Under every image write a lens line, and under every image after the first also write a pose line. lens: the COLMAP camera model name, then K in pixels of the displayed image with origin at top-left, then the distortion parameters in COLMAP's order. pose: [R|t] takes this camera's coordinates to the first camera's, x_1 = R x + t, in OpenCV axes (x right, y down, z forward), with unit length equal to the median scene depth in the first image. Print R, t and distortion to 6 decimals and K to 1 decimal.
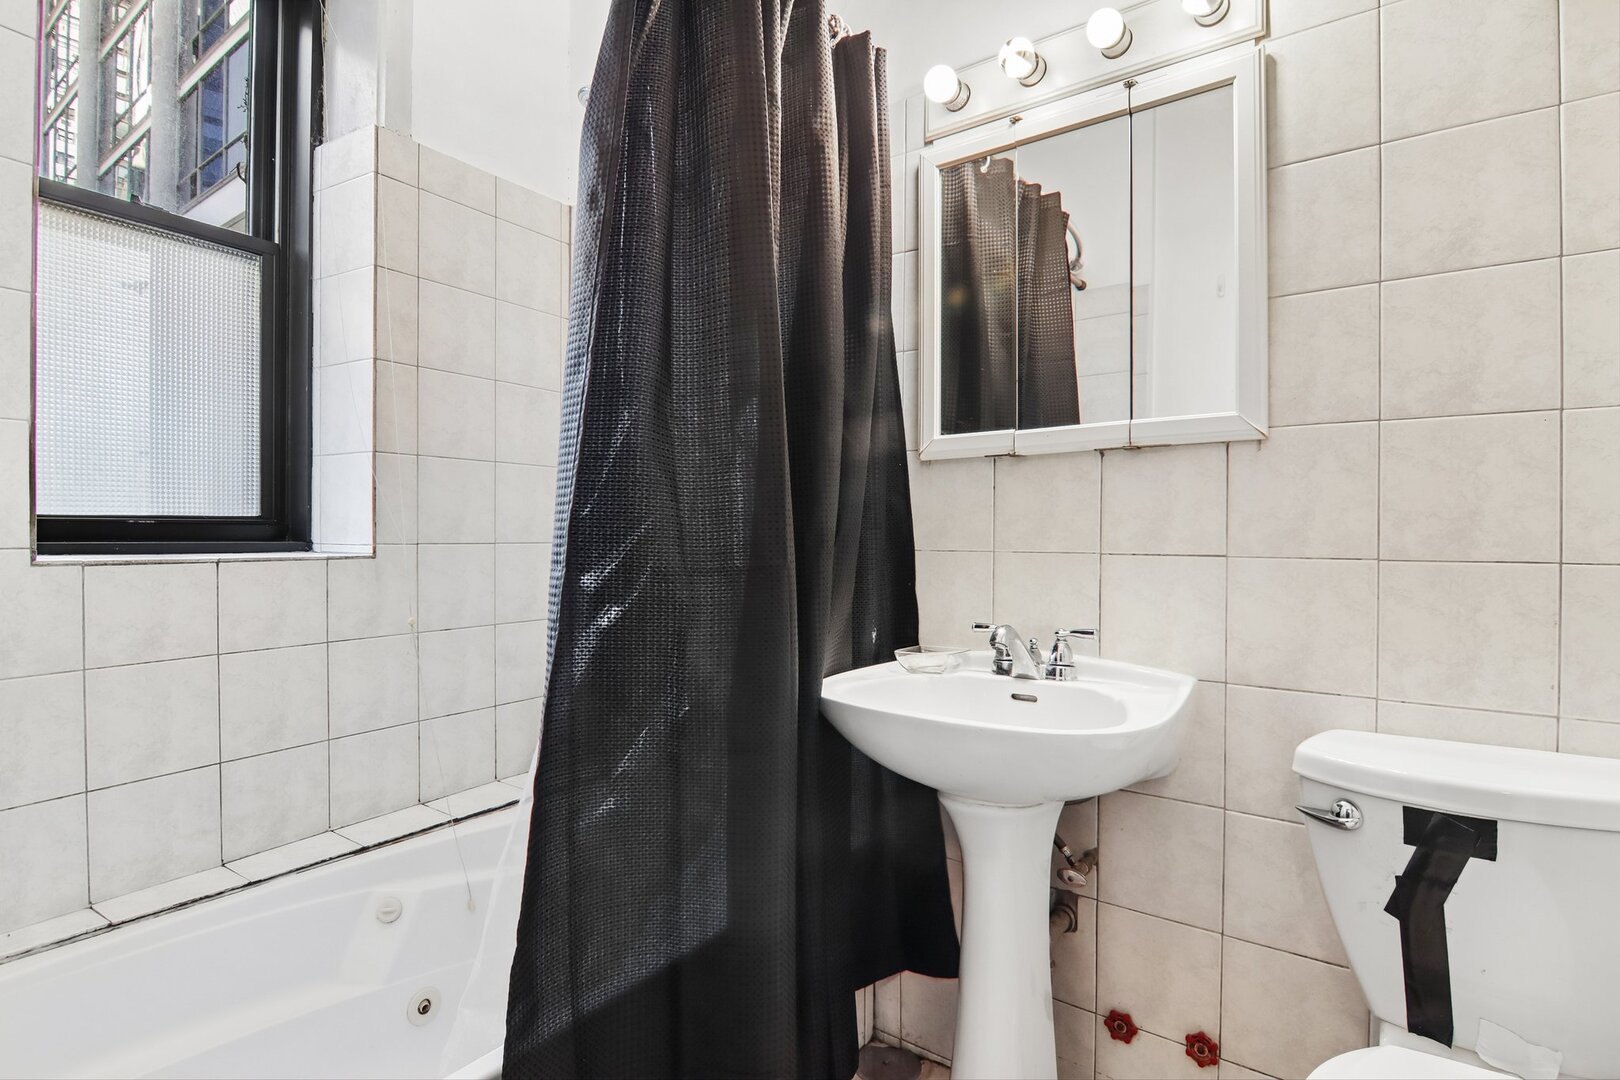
lens RADIAL K [[822.5, 0, 805.8], [0, 822.5, 538.7], [0, 0, 1]] dist [-0.011231, -0.008062]
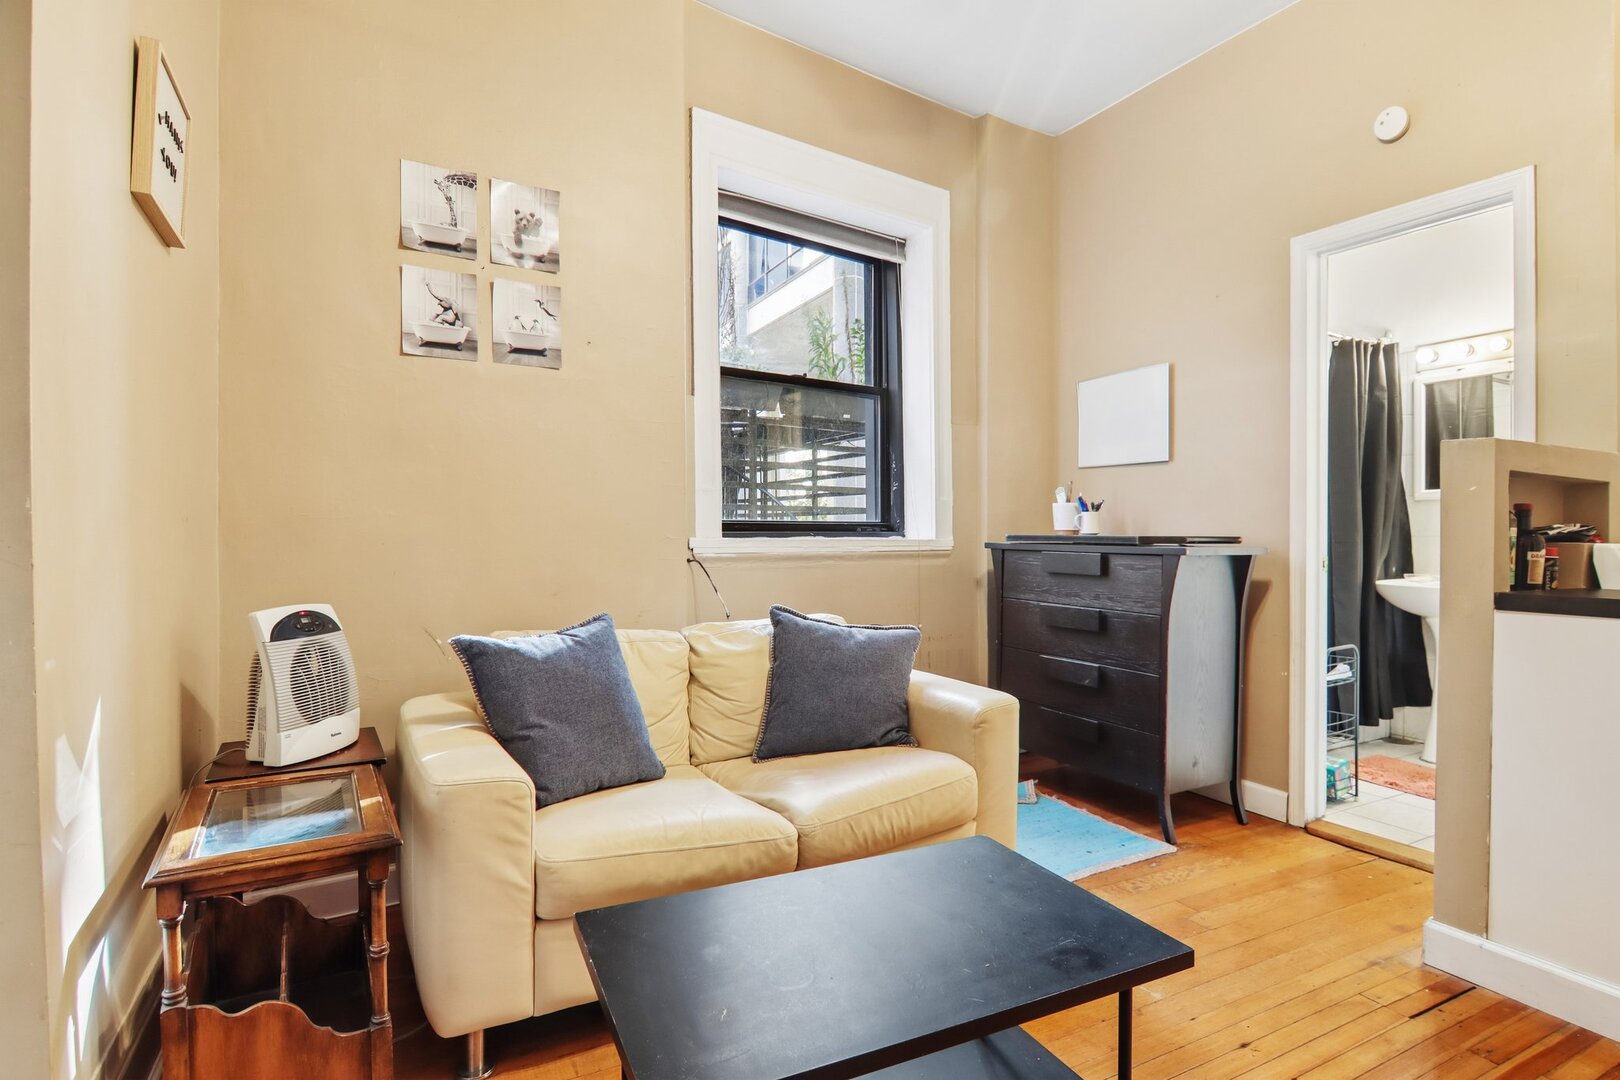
lens RADIAL K [[822.5, 0, 780.7], [0, 822.5, 543.2], [0, 0, 1]] dist [-0.011231, -0.008062]
pose [[0.889450, -0.000194, -0.457032, -0.449846], [0.000742, 0.999999, 0.001019, 0.031801], [0.457031, -0.001246, 0.889450, -2.111917]]
